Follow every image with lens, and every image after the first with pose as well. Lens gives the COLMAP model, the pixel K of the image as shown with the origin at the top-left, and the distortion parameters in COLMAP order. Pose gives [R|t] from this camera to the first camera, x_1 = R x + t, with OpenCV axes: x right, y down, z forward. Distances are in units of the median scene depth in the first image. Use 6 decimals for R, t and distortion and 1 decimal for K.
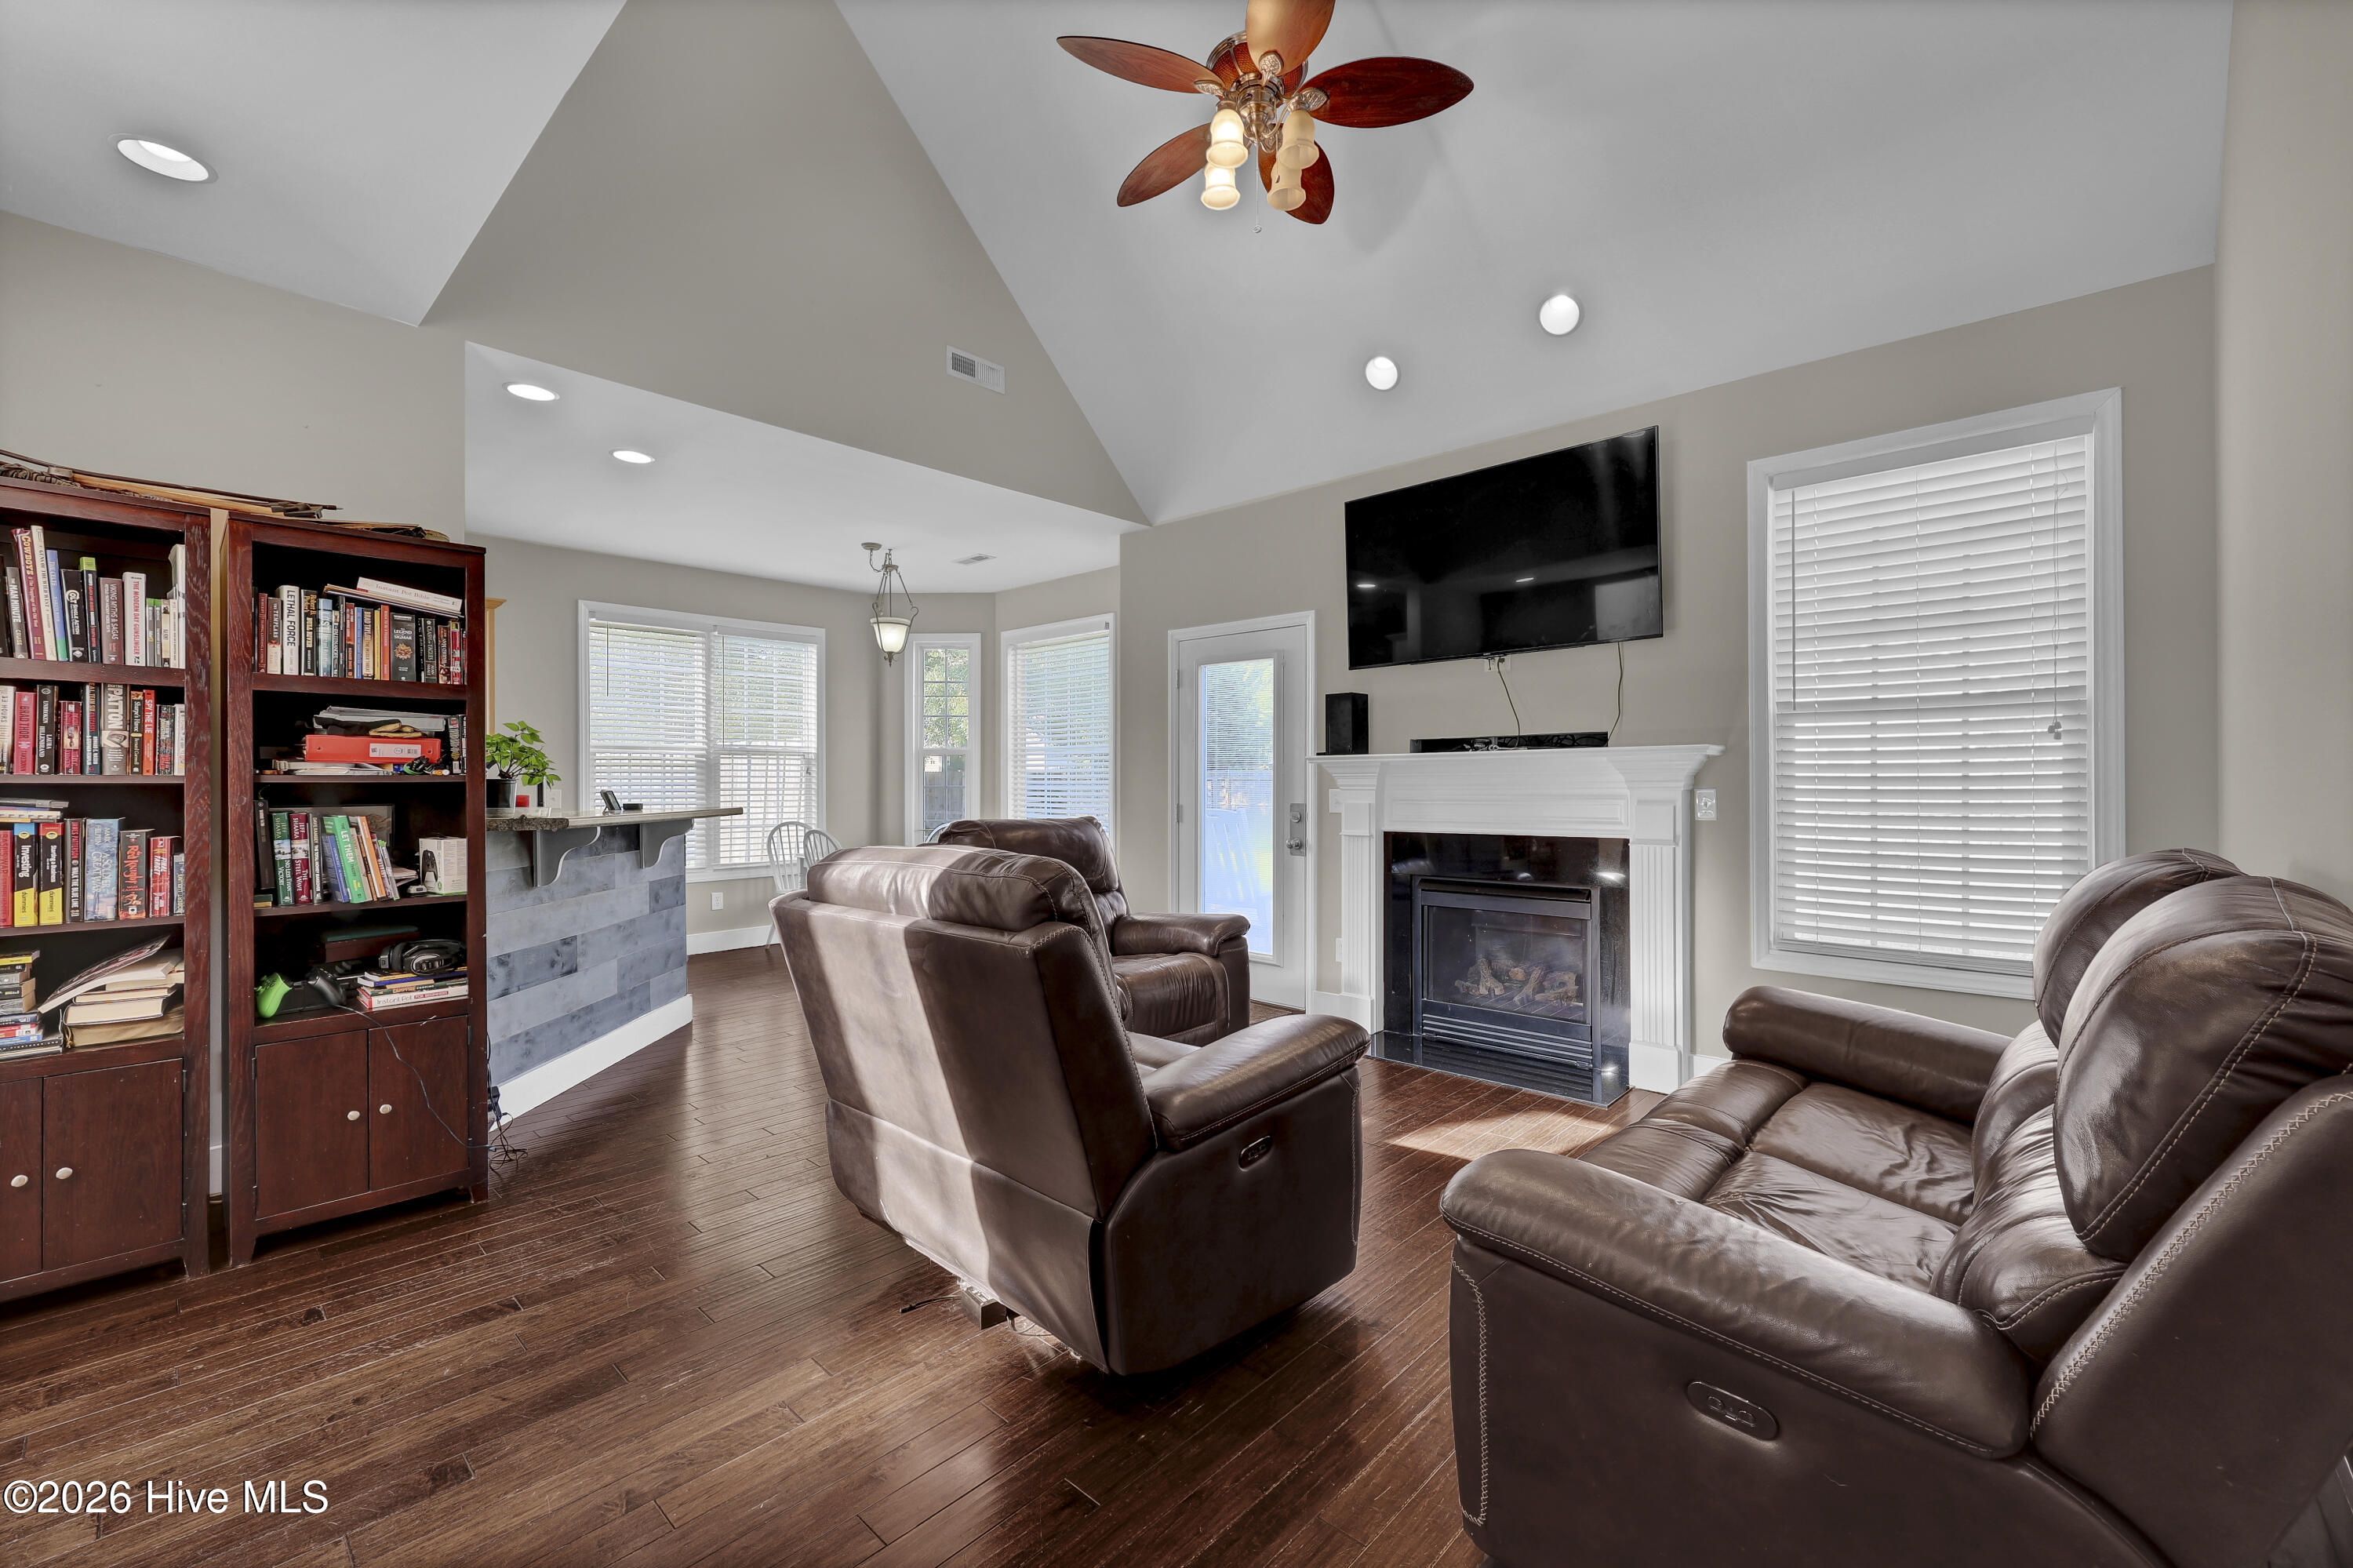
lens RADIAL K [[967.9, 0, 1174.2], [0, 967.9, 784.6], [0, 0, 1]] dist [0.000466, 0.000116]
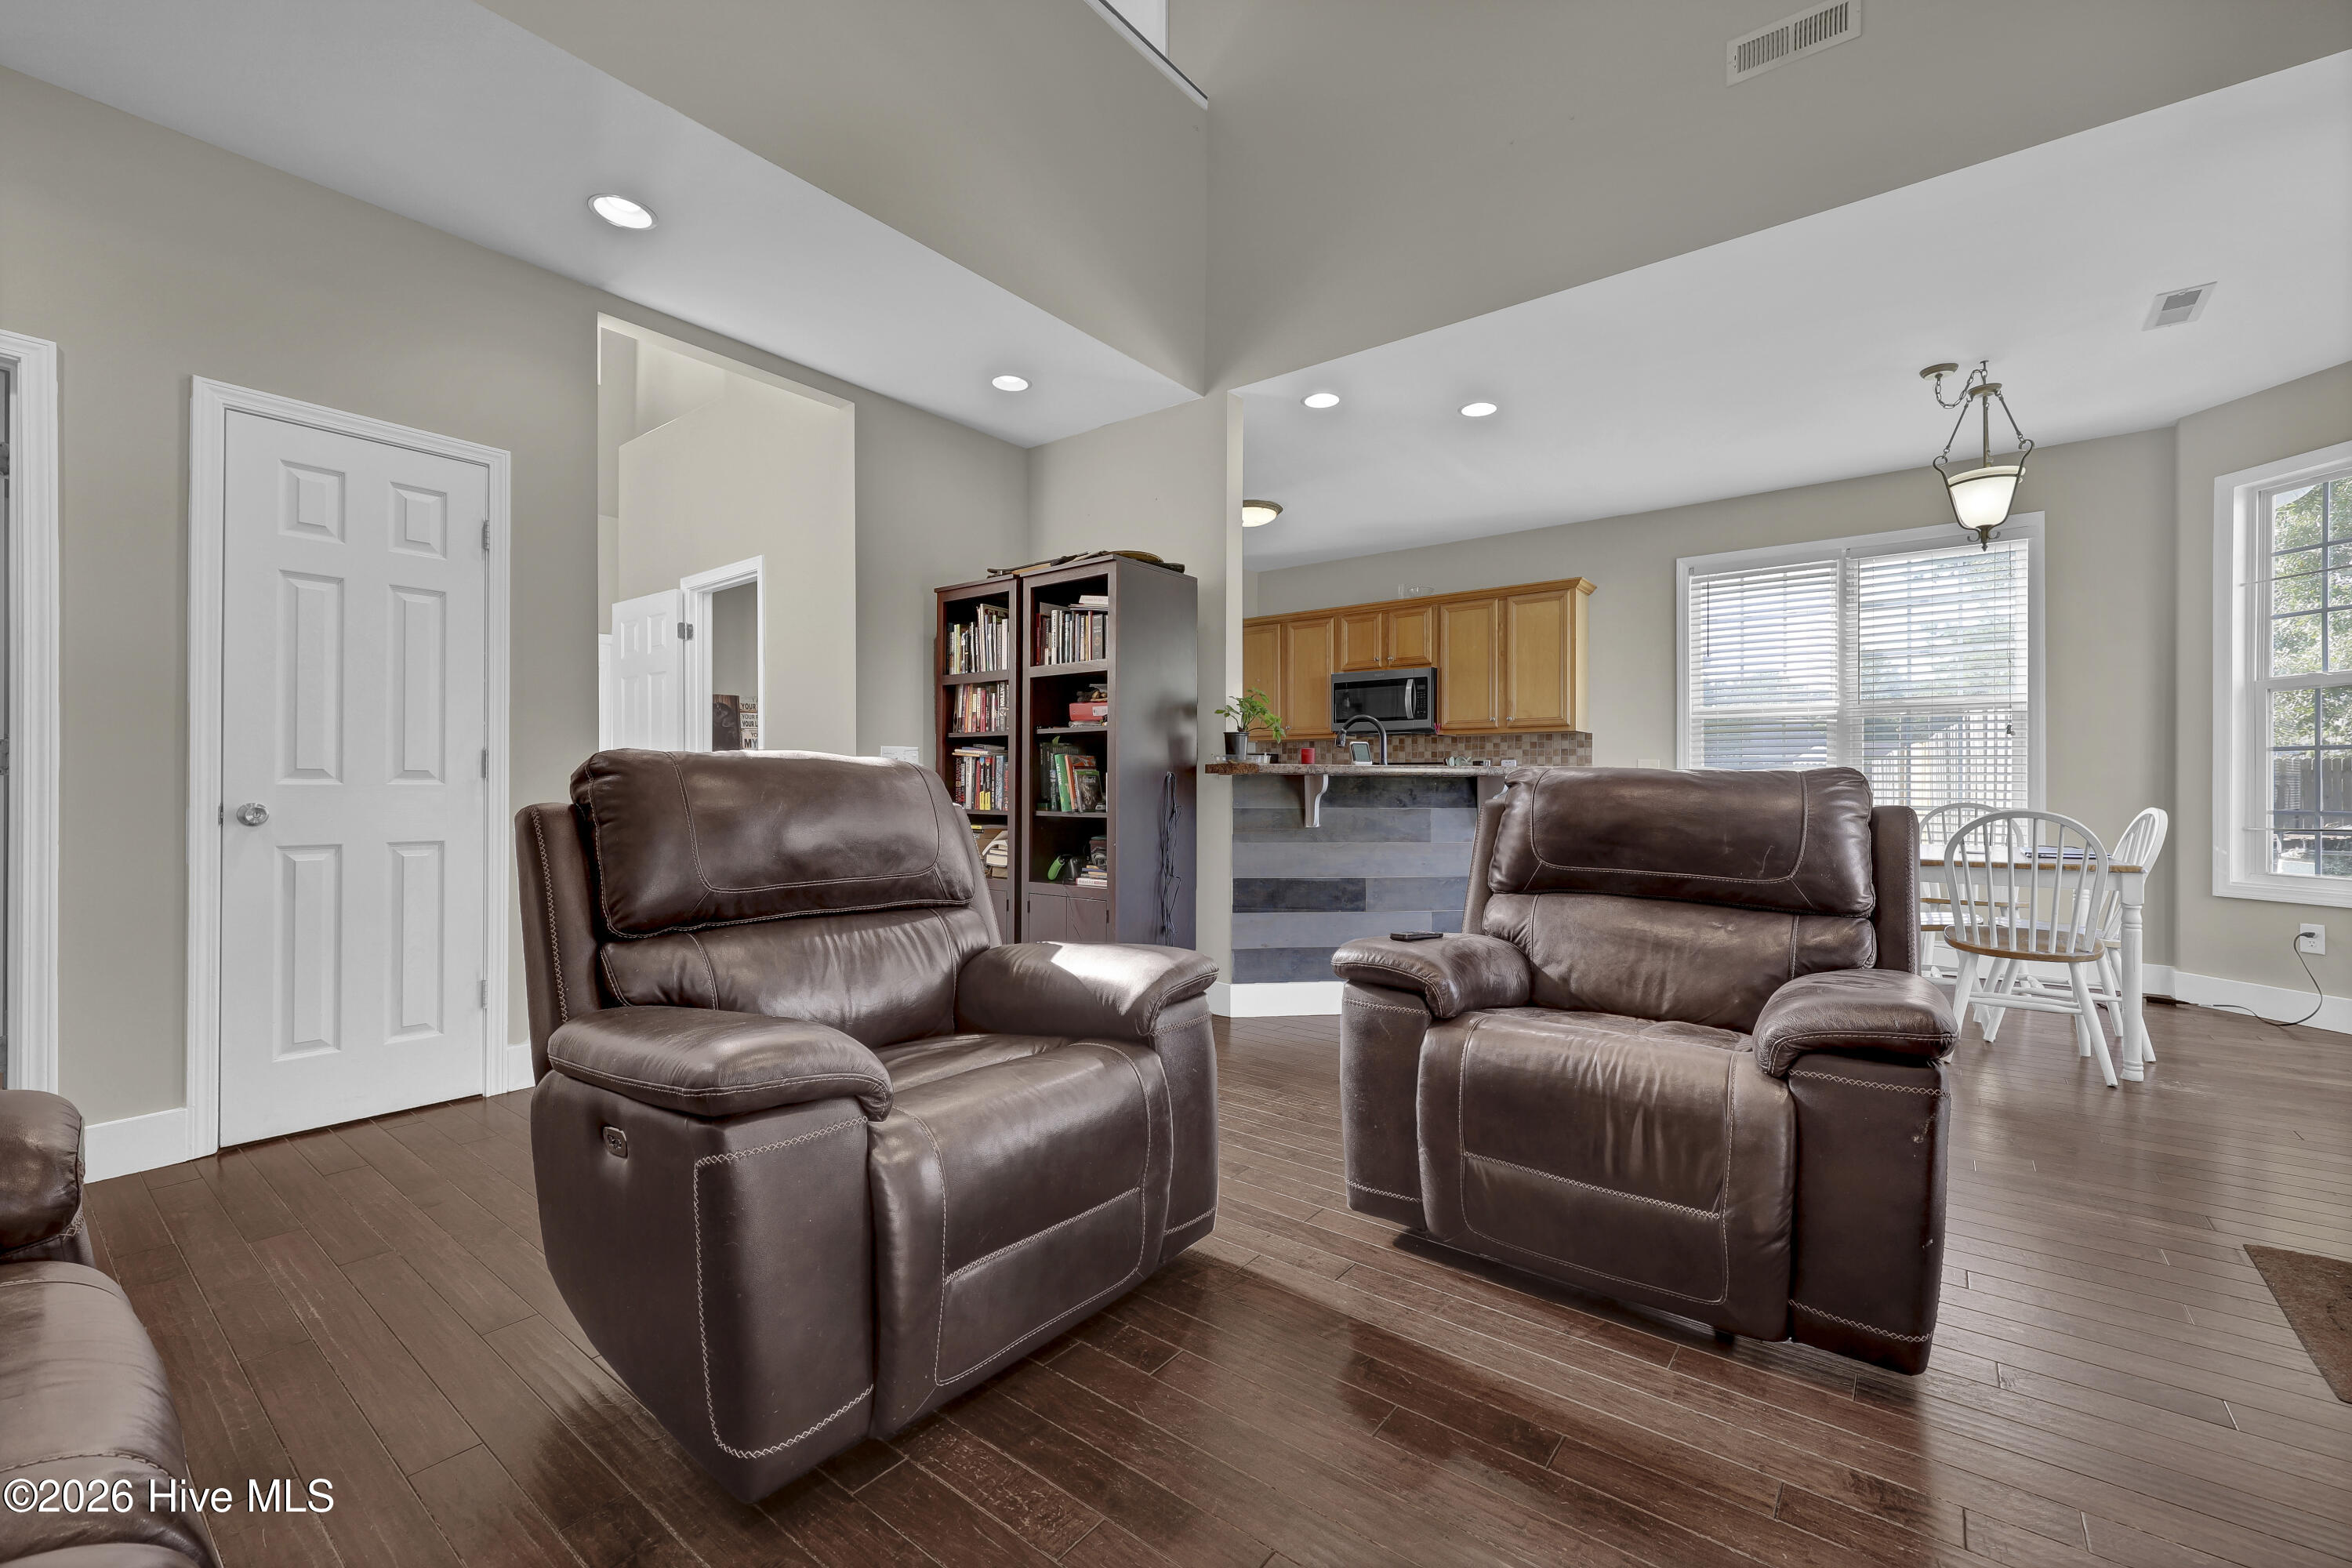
lens RADIAL K [[967.4, 0, 1183.3], [0, 967.4, 786.2], [0, 0, 1]] dist [0.000466, 0.000116]
pose [[0.091004, -0.000899, -0.995850, 0.588553], [-0.005237, 0.999985, -0.001382, 0.073032], [0.995837, 0.005341, 0.090998, 0.907351]]
